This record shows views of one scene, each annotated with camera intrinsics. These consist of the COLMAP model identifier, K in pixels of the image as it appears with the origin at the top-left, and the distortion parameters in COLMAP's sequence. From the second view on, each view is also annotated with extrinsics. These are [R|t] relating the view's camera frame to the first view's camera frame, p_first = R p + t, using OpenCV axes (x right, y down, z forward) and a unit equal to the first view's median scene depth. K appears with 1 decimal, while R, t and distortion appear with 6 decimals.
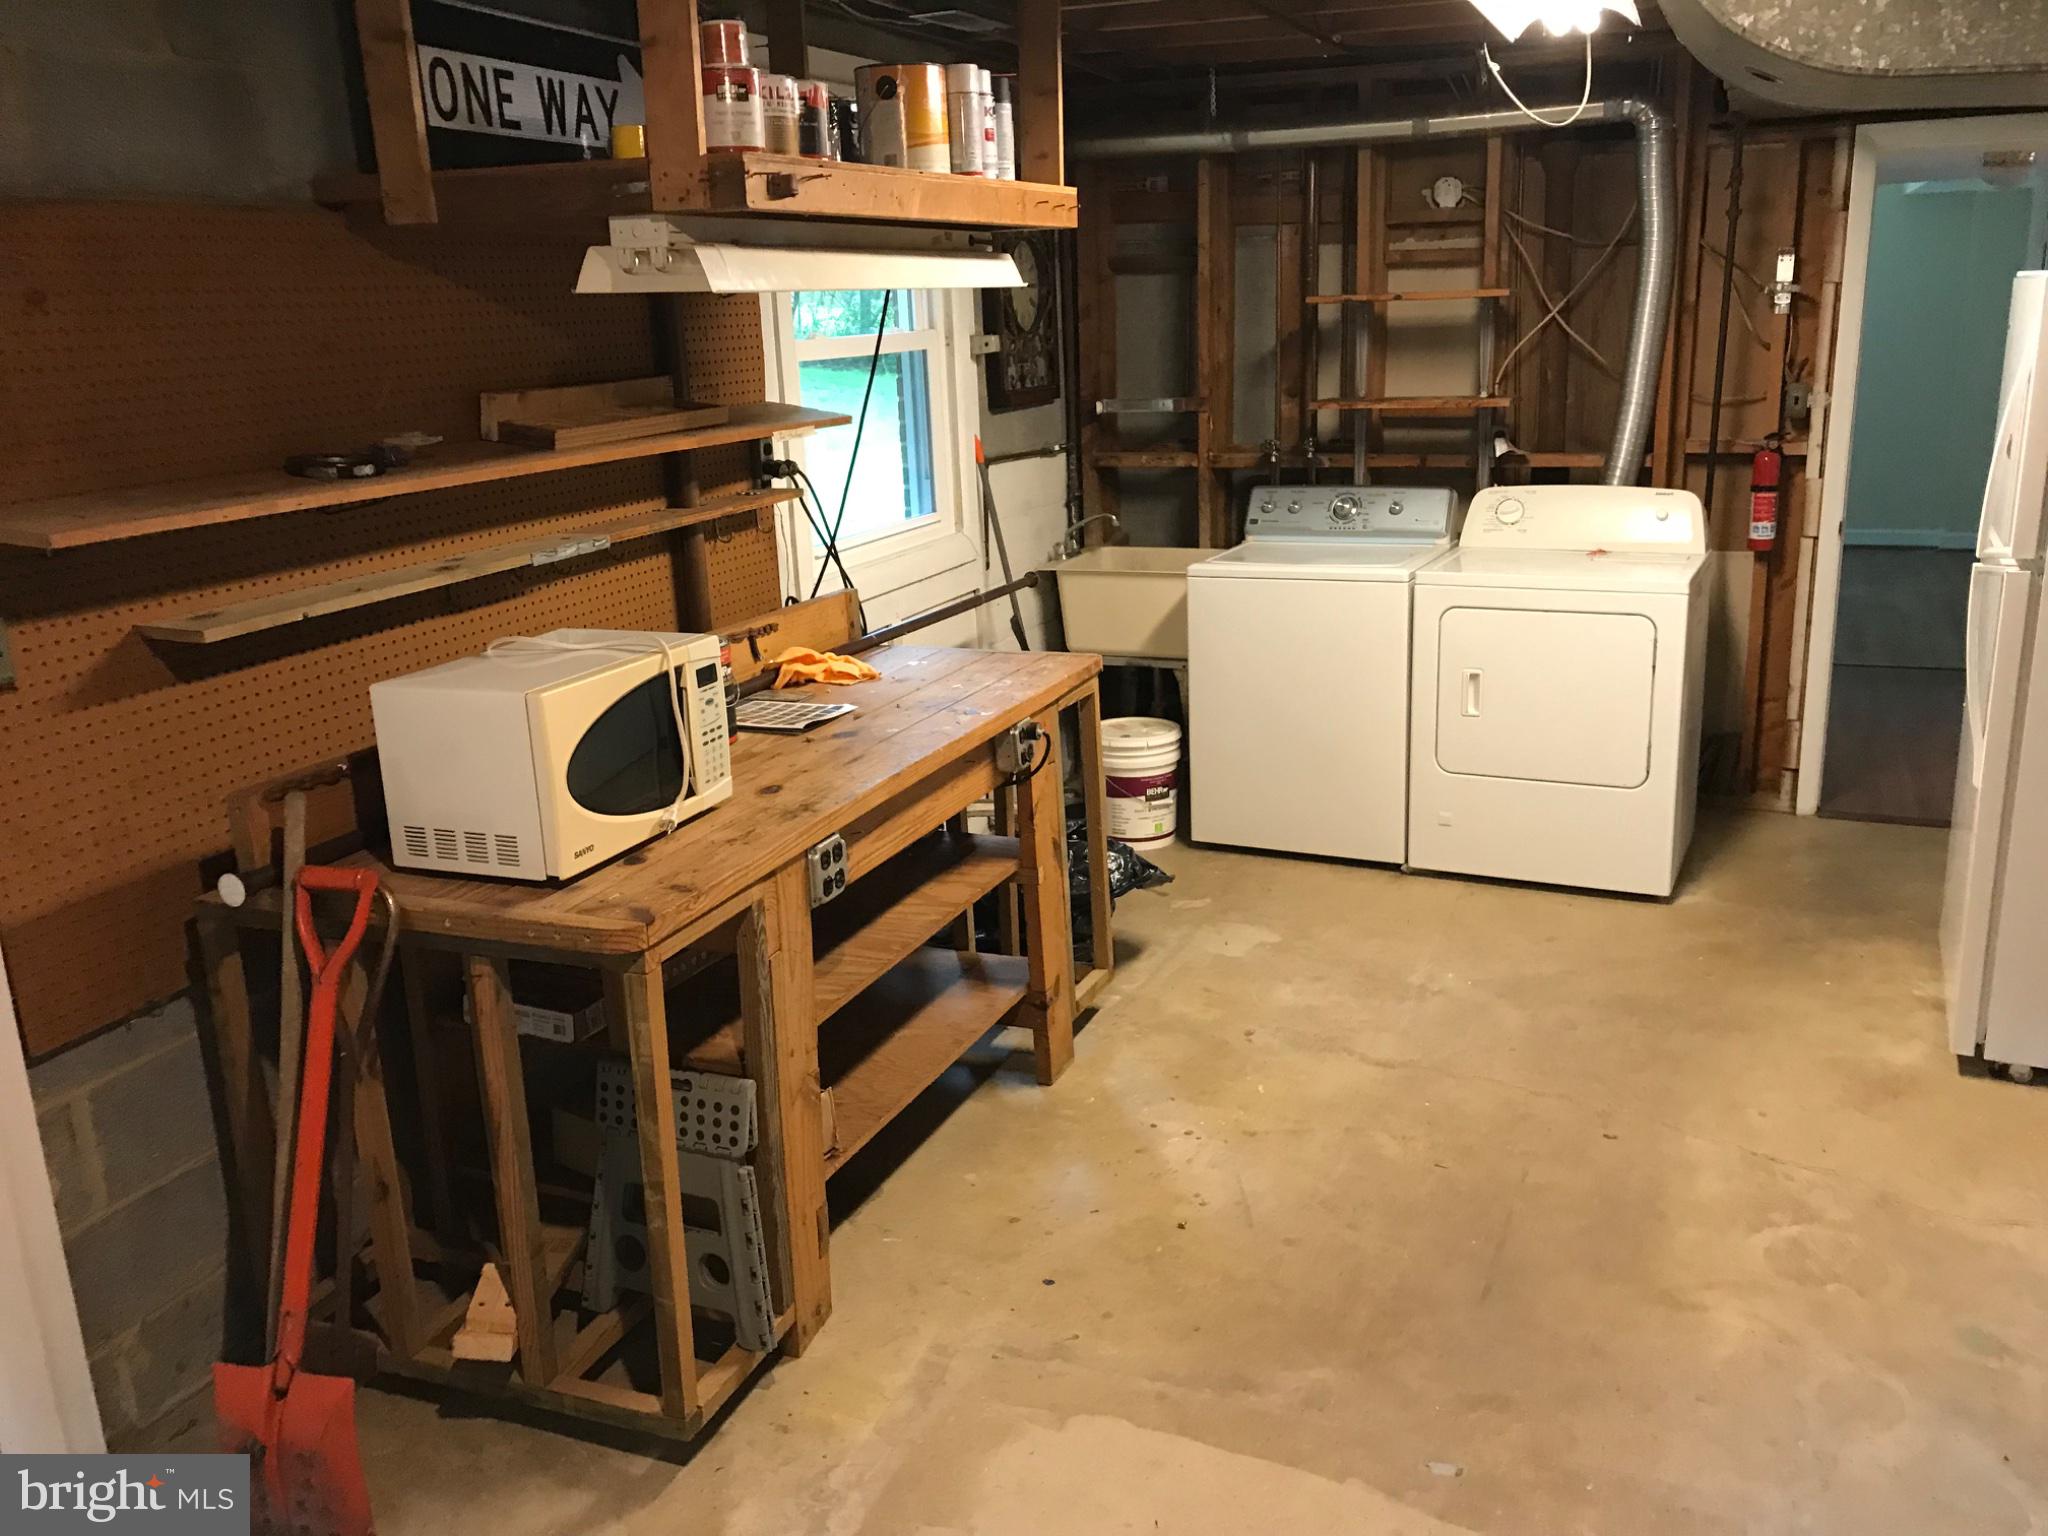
lens RADIAL K [[1684.5, 0, 1045.8], [0, 1684.5, 775.4], [0, 0, 1]] dist [0.040170, -0.055137]
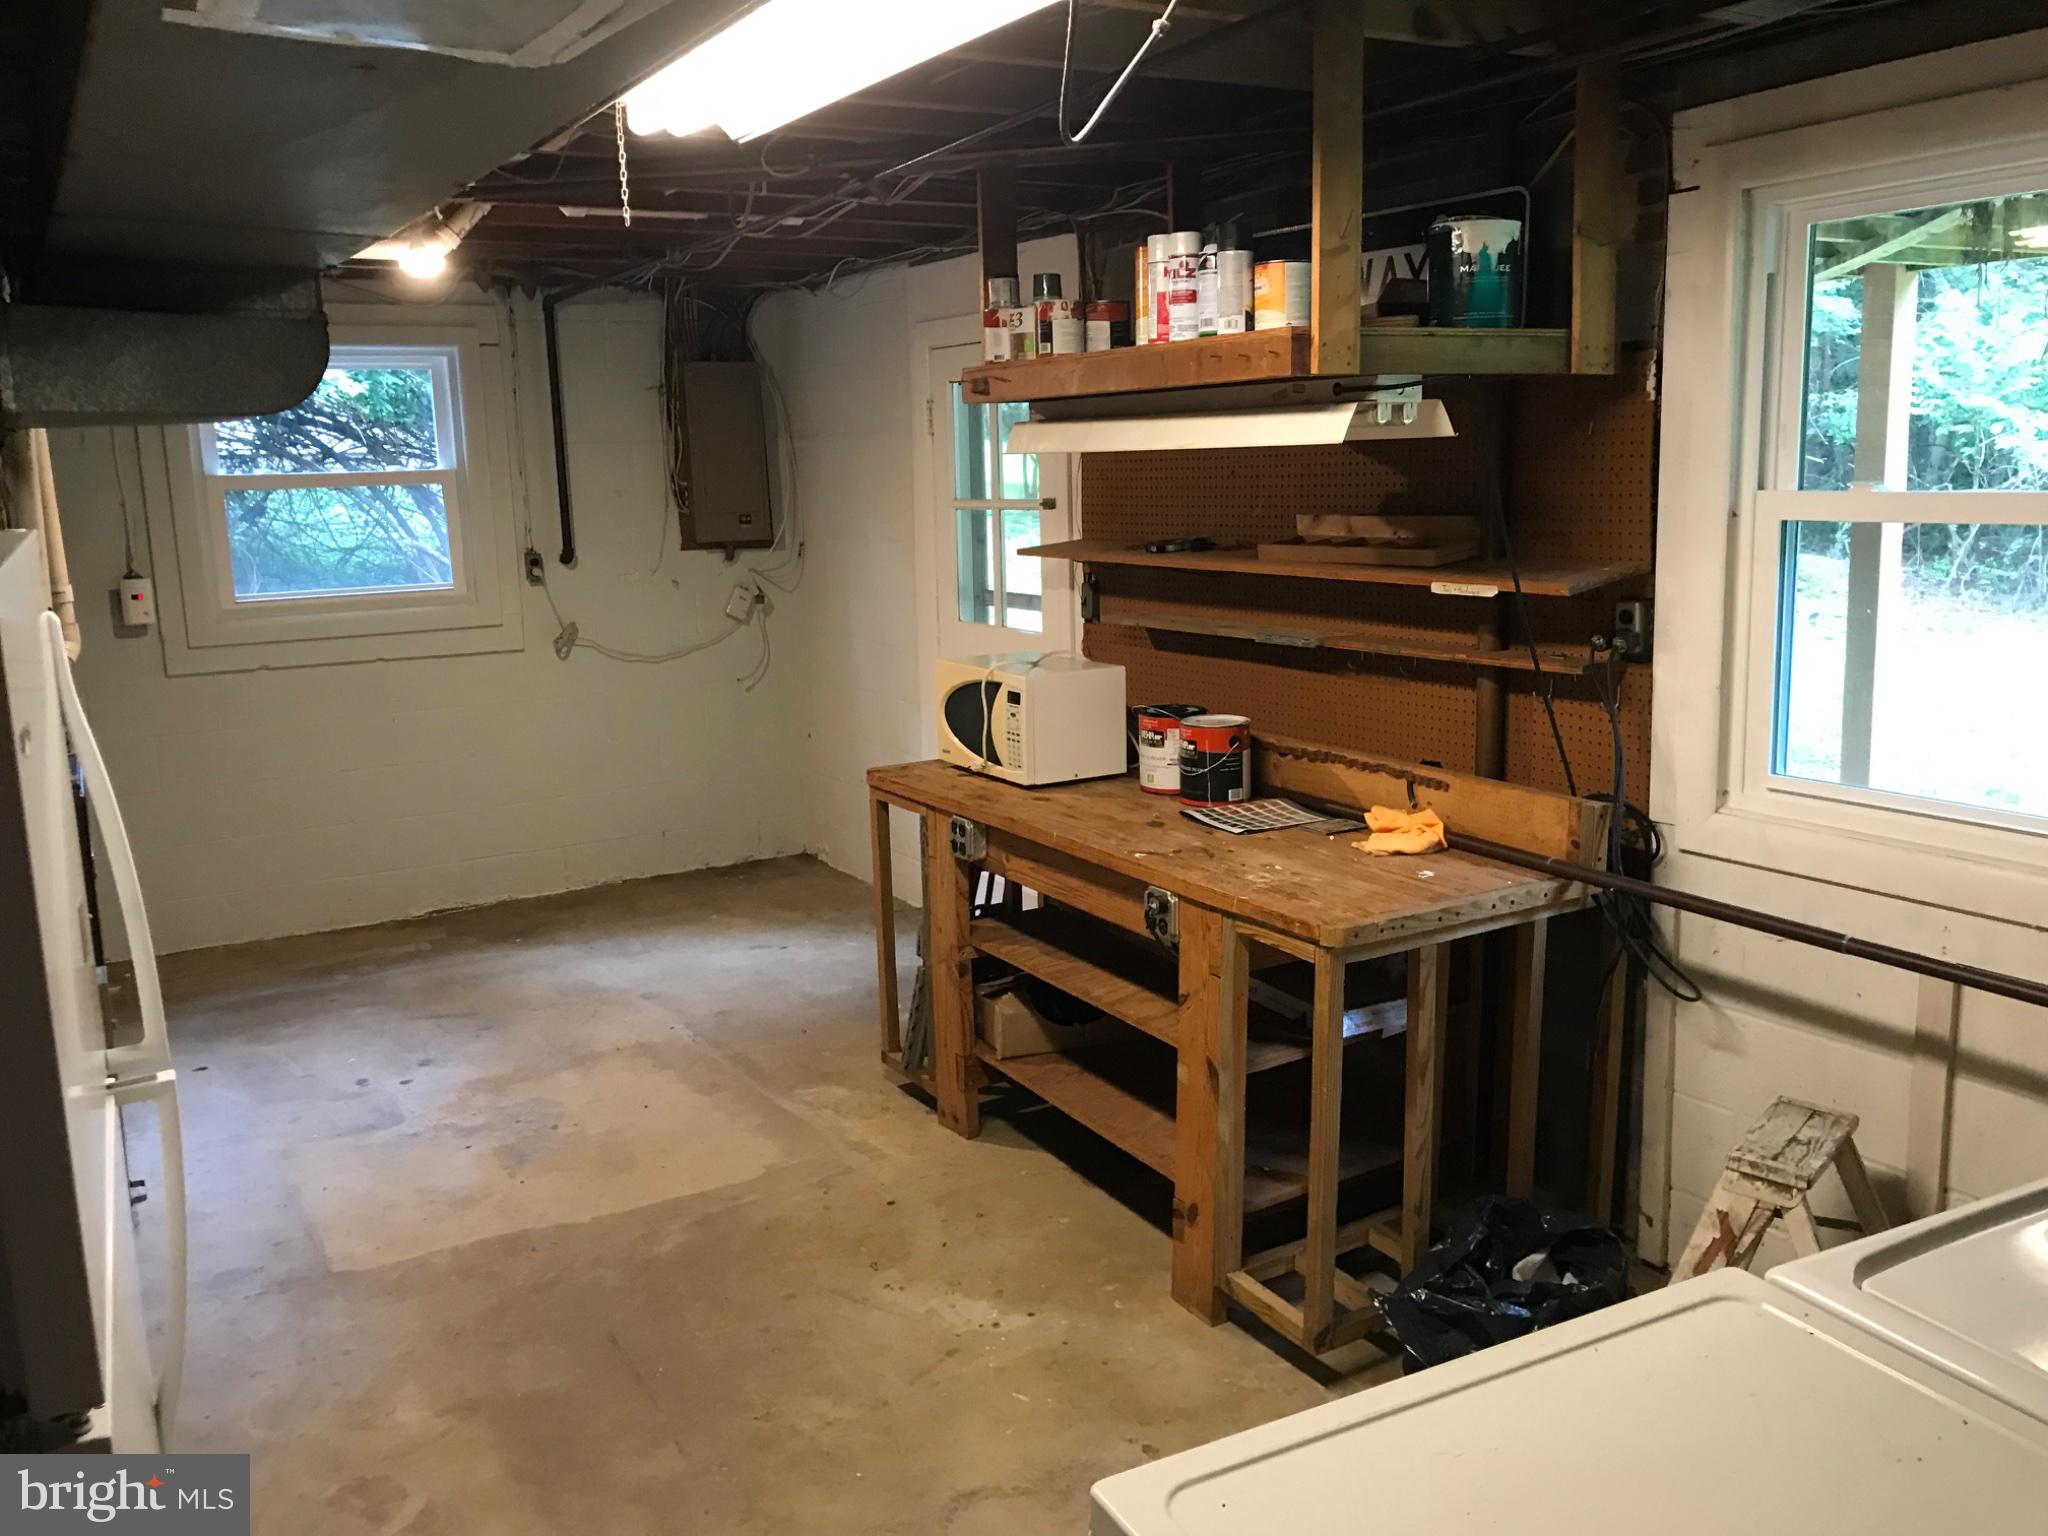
lens RADIAL K [[1684.5, 0, 1040.8], [0, 1684.5, 761.5], [0, 0, 1]] dist [0.040170, -0.055137]
pose [[-0.600891, 0.196129, -0.774896, 0.873115], [-0.169477, 0.916130, 0.363296, -0.504934], [0.781158, 0.349628, -0.517255, 1.636967]]
